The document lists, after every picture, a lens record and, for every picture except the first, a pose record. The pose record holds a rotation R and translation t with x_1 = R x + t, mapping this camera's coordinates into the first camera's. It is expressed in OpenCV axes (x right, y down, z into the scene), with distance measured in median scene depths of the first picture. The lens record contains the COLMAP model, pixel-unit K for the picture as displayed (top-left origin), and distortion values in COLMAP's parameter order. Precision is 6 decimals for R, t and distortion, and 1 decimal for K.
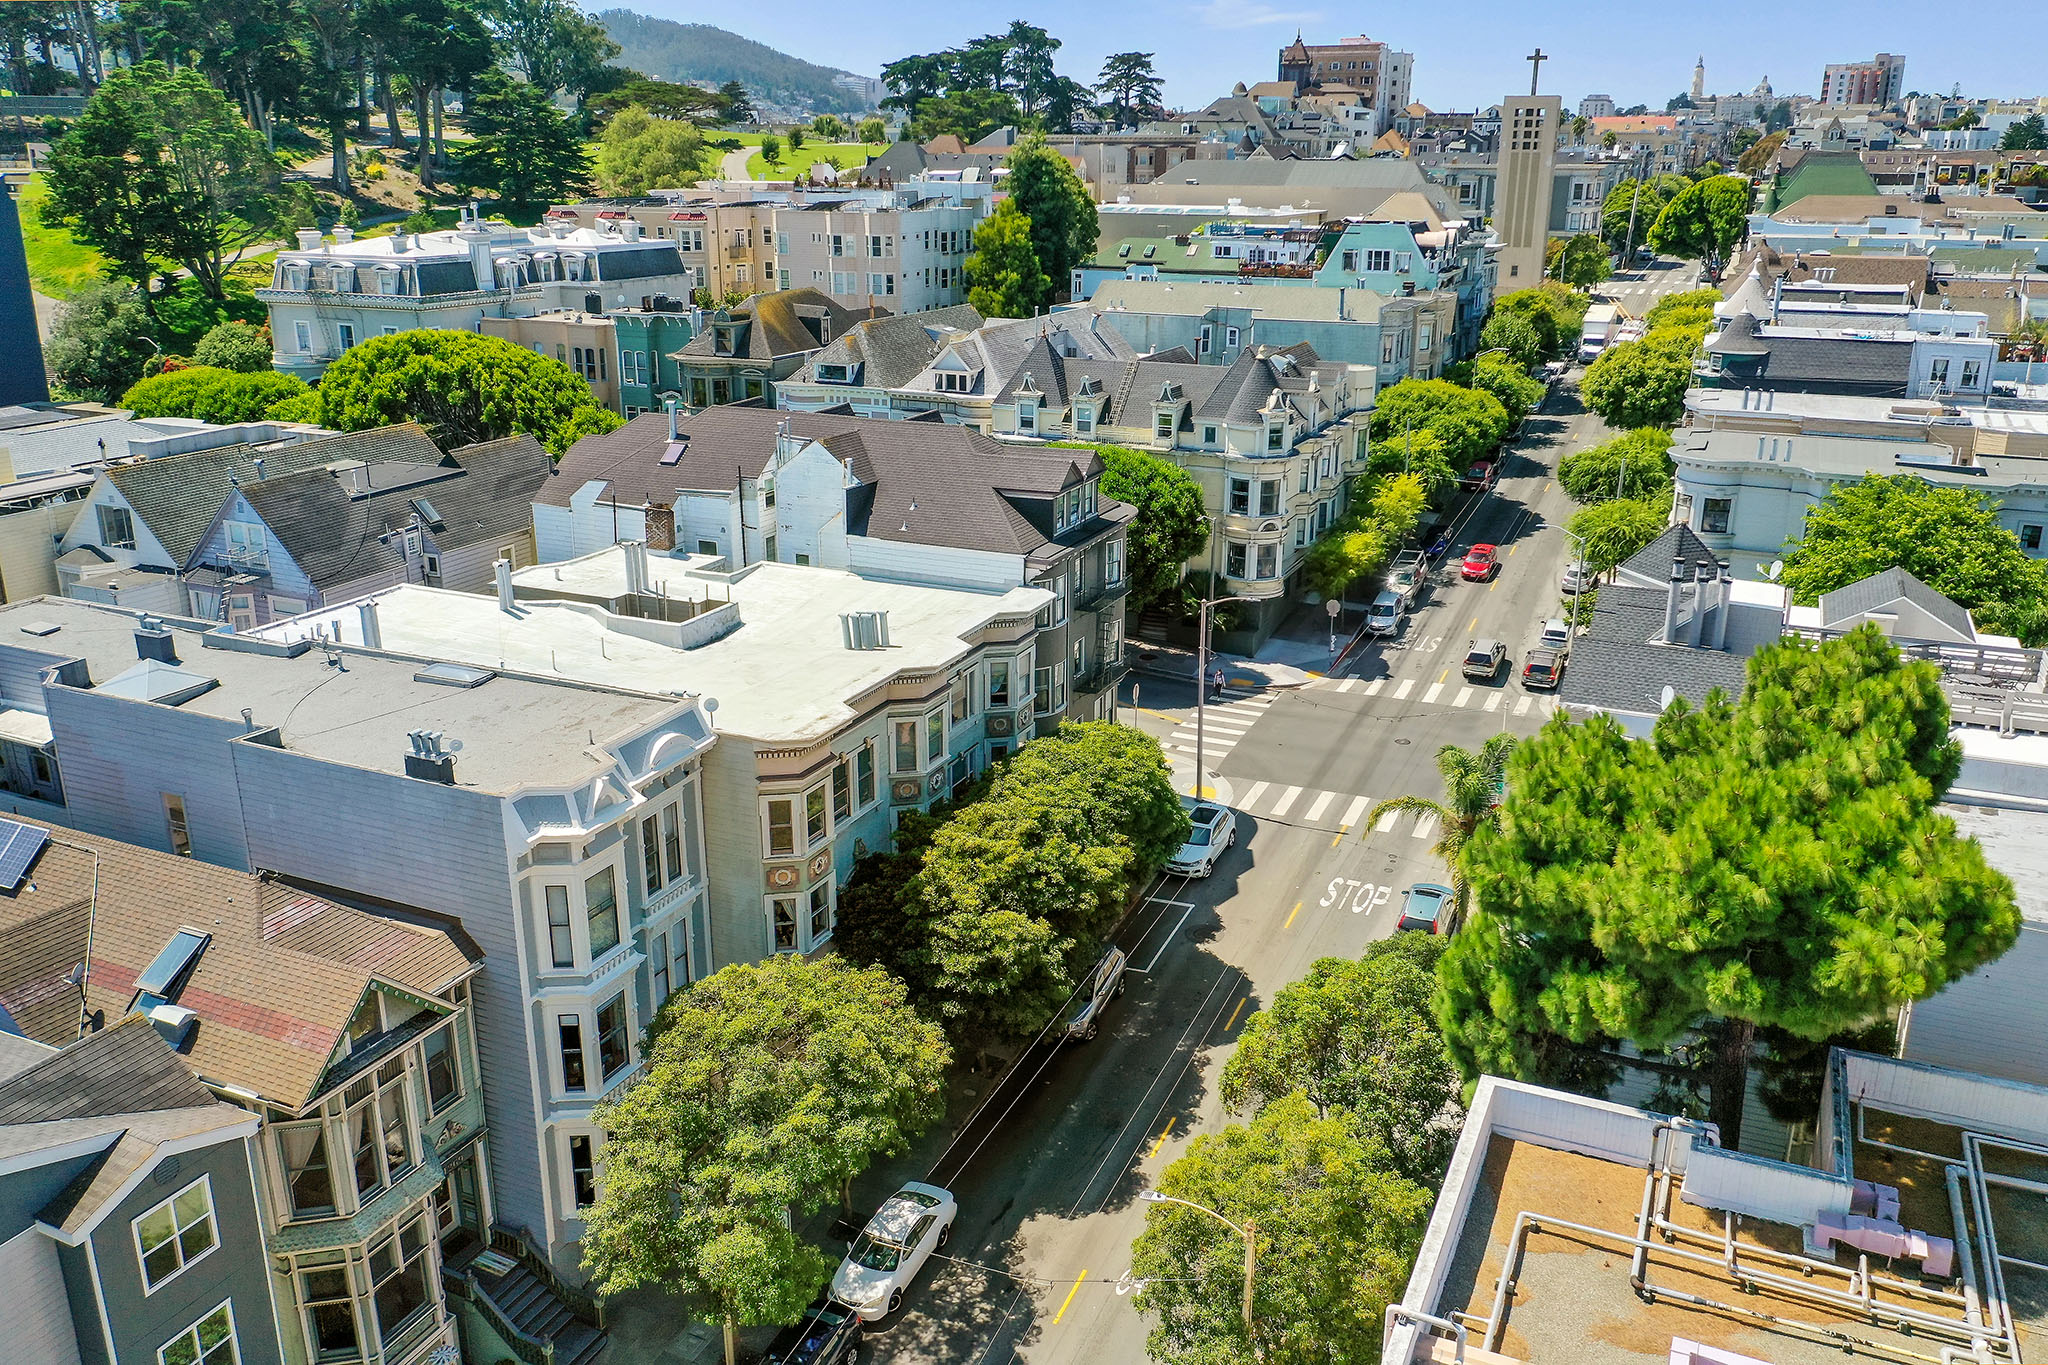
lens RADIAL K [[1640.5, 0, 1005.5], [0, 1640.5, 727.1], [0, 0, 1]] dist [-0.005791, -0.001615]
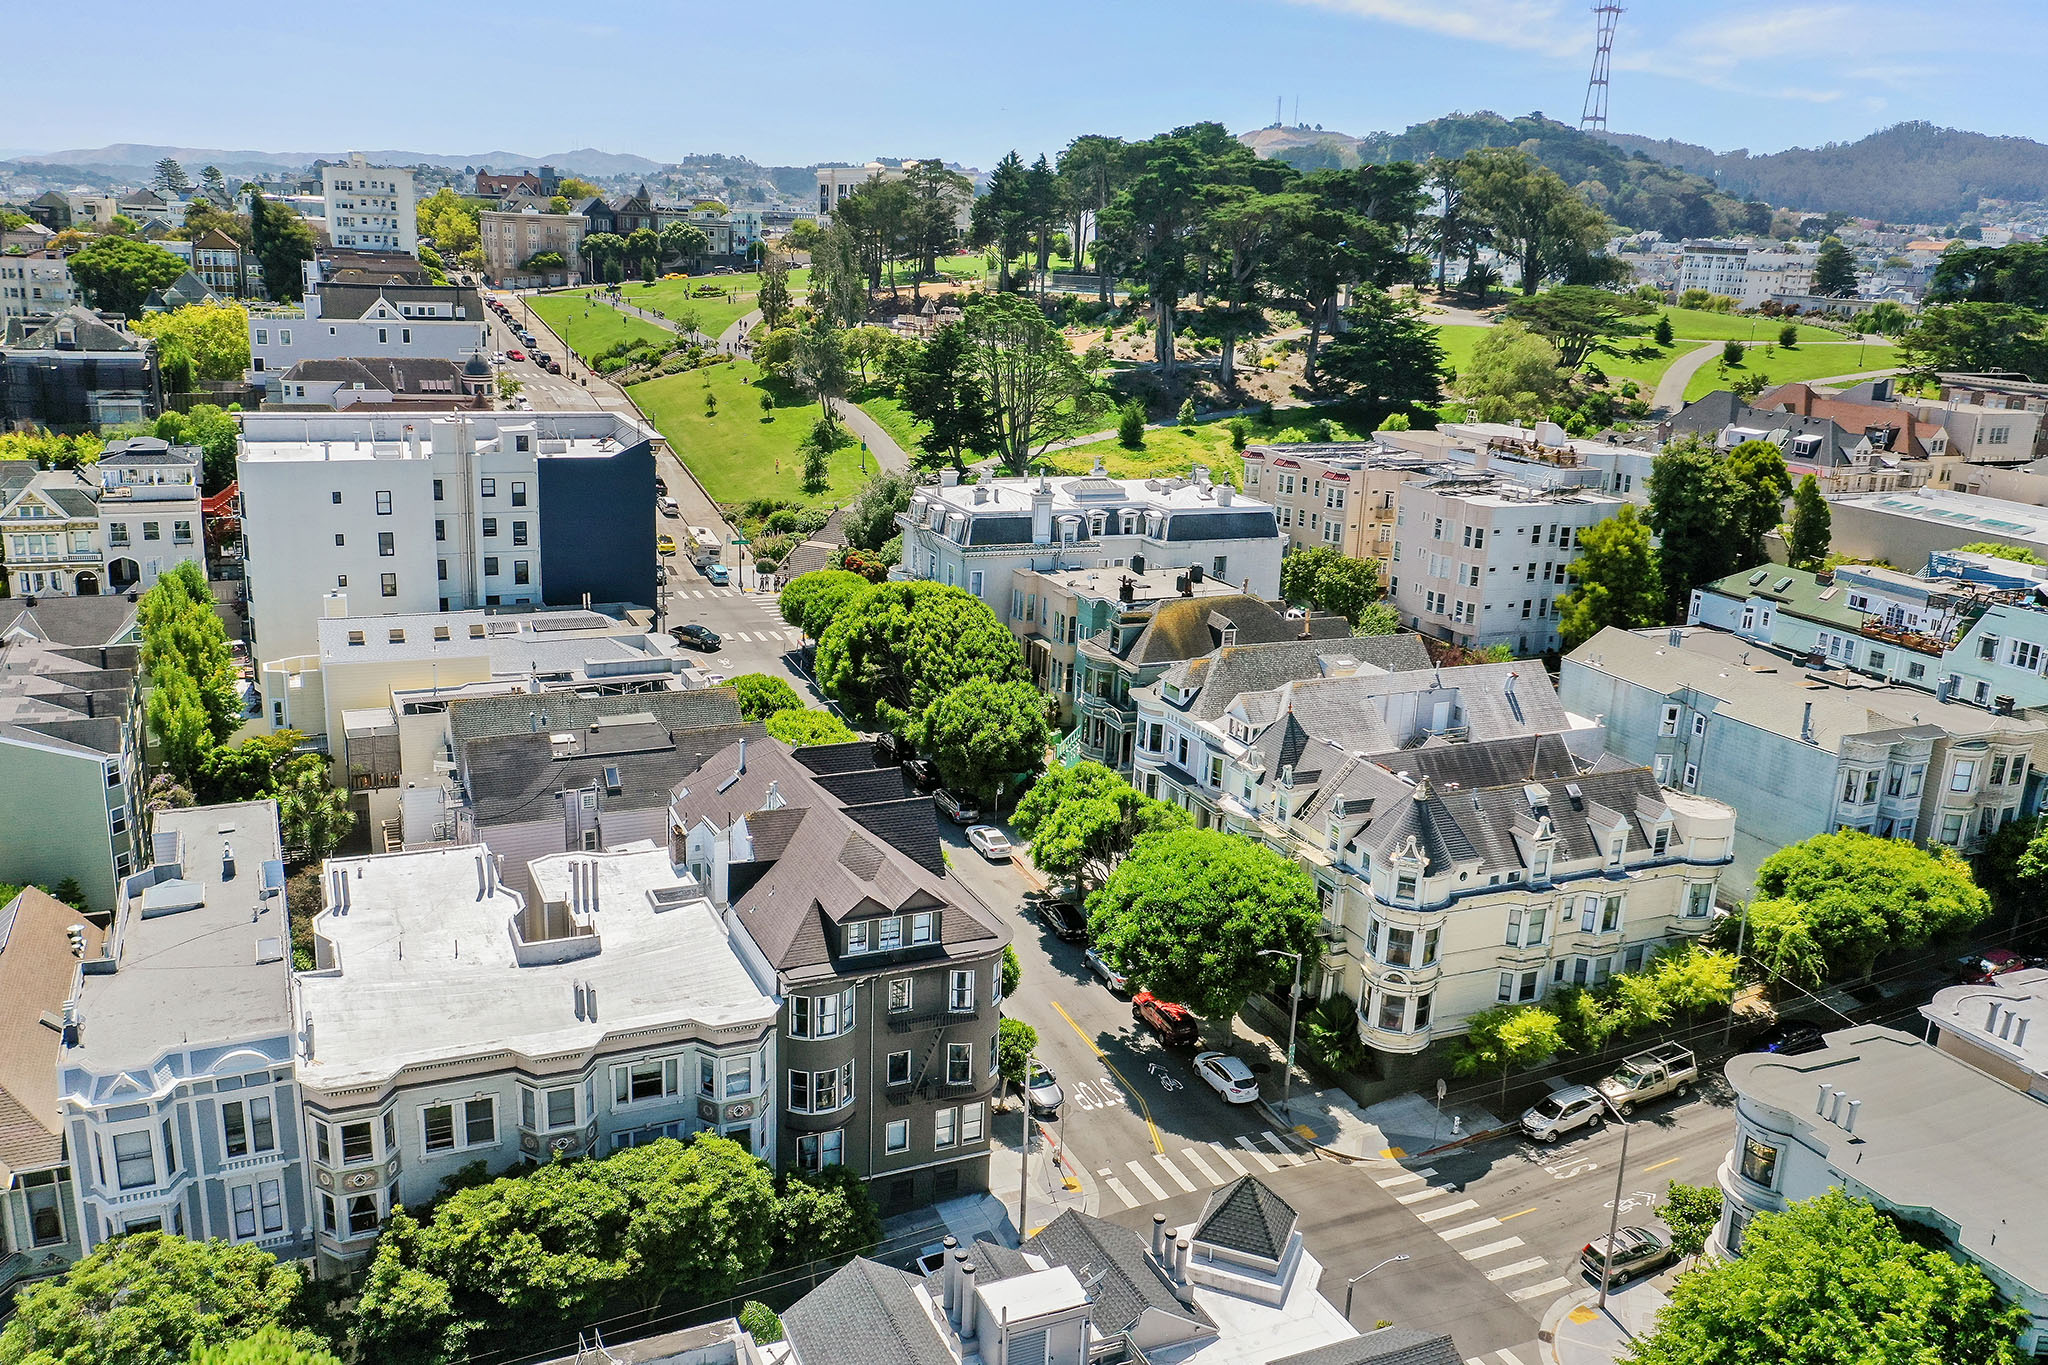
lens RADIAL K [[1662.8, 0, 1024.0], [0, 1662.8, 682.5], [0, 0, 1]] dist [-0.009317, -0.003203]
pose [[0.748014, 0.205937, -0.630923, 0.556475], [-0.252770, 0.967393, 0.016082, -0.244230], [0.613663, 0.147449, 0.775678, 0.137923]]
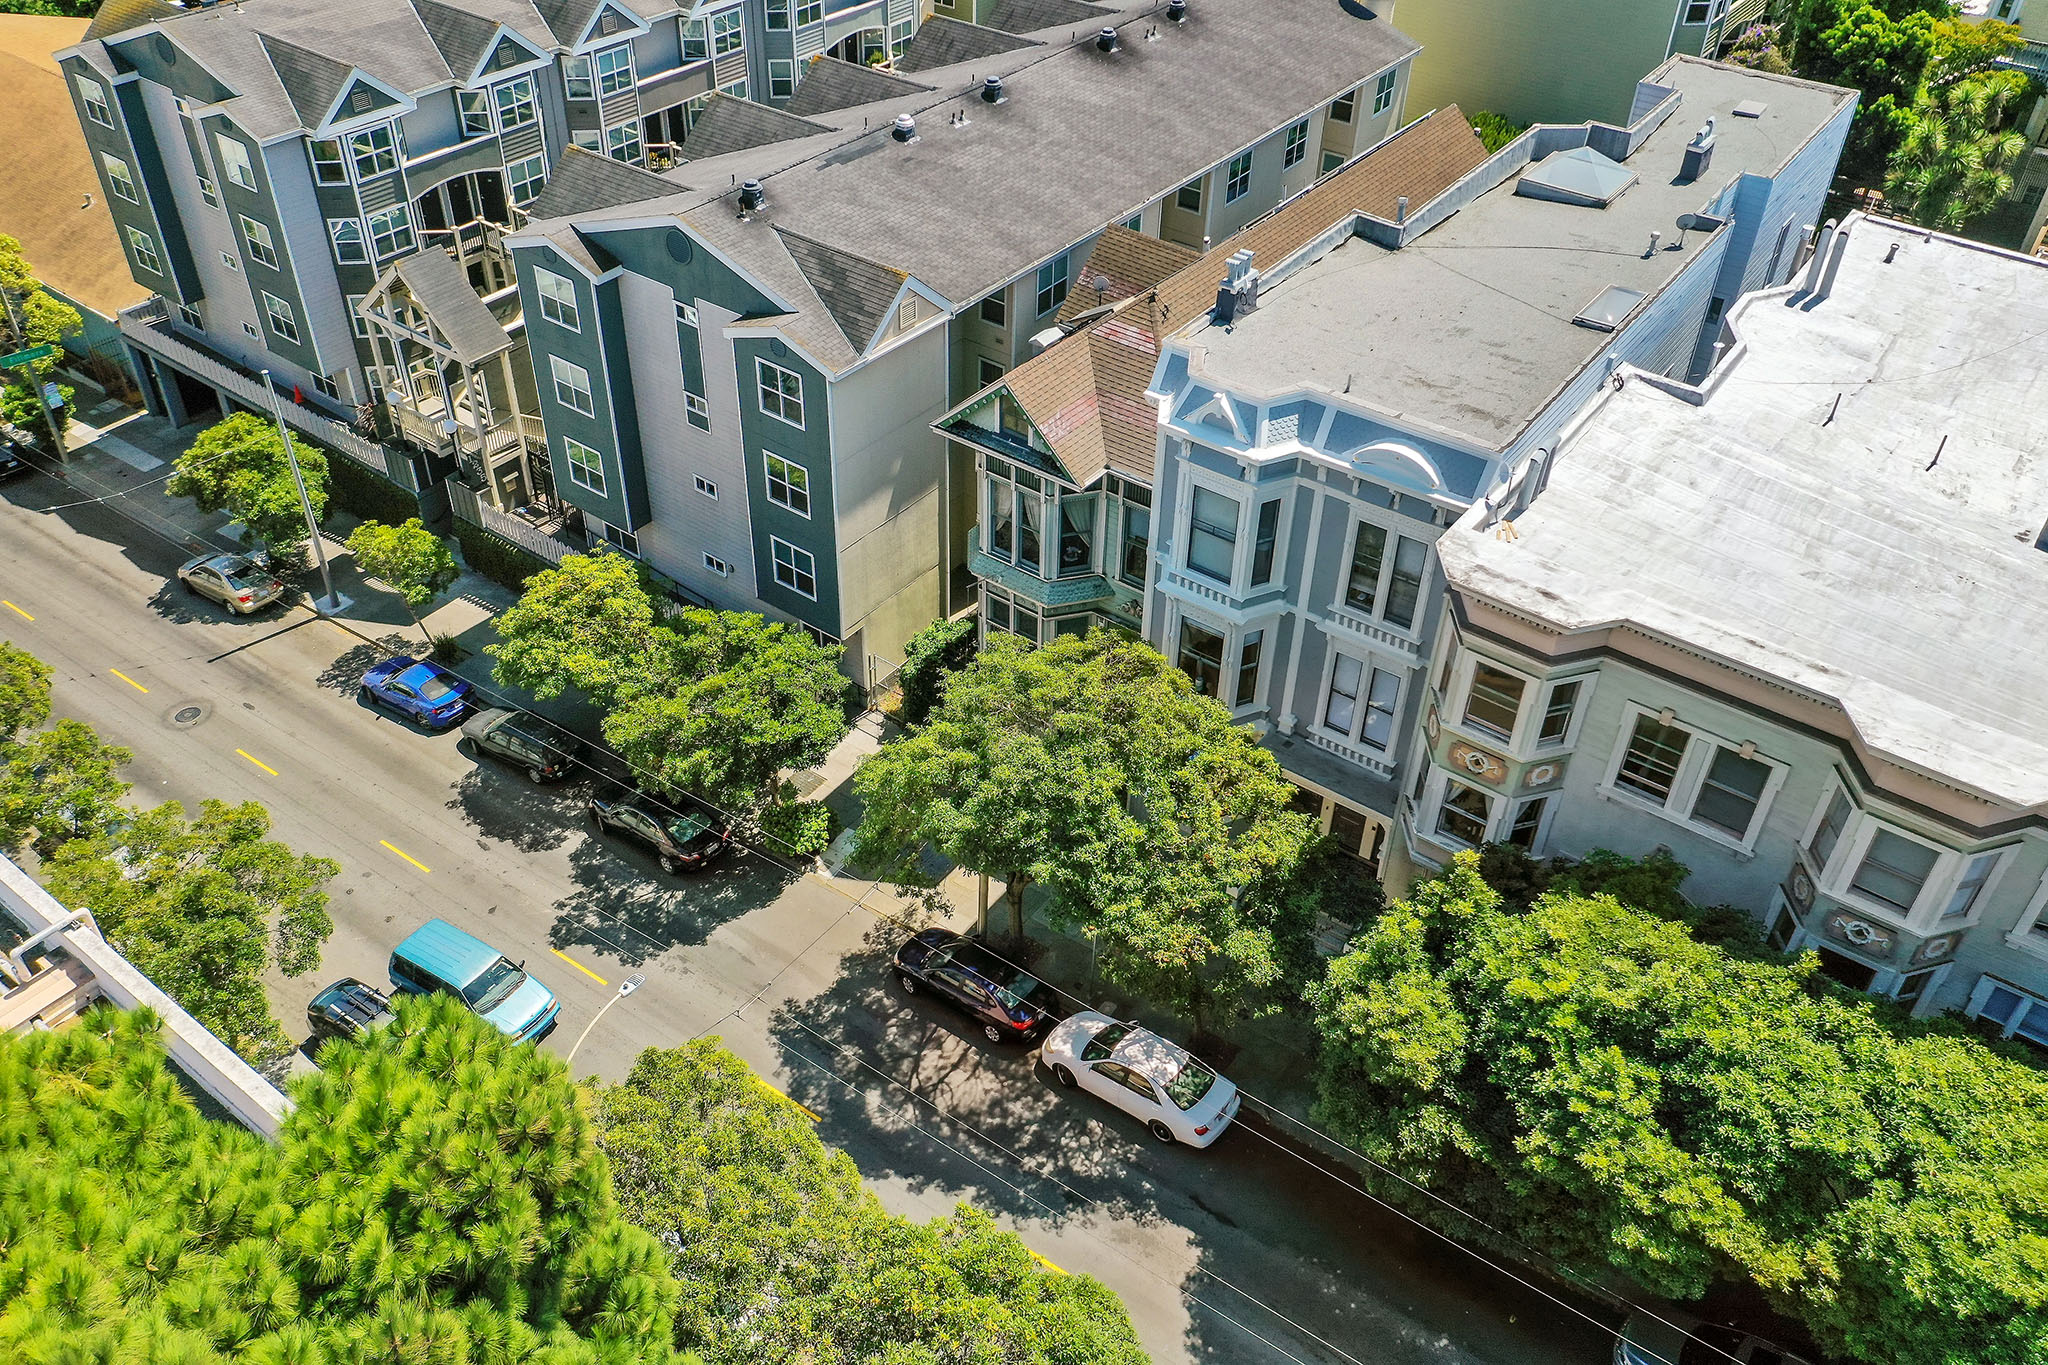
lens RADIAL K [[1632.9, 0, 992.2], [0, 1632.9, 681.0], [0, 0, 1]] dist [0.004713, -0.007337]
pose [[-0.222373, 0.606776, -0.763134, 0.240001], [-0.336805, 0.686734, 0.644173, -0.172615], [0.914939, 0.400274, 0.051654, 0.417033]]
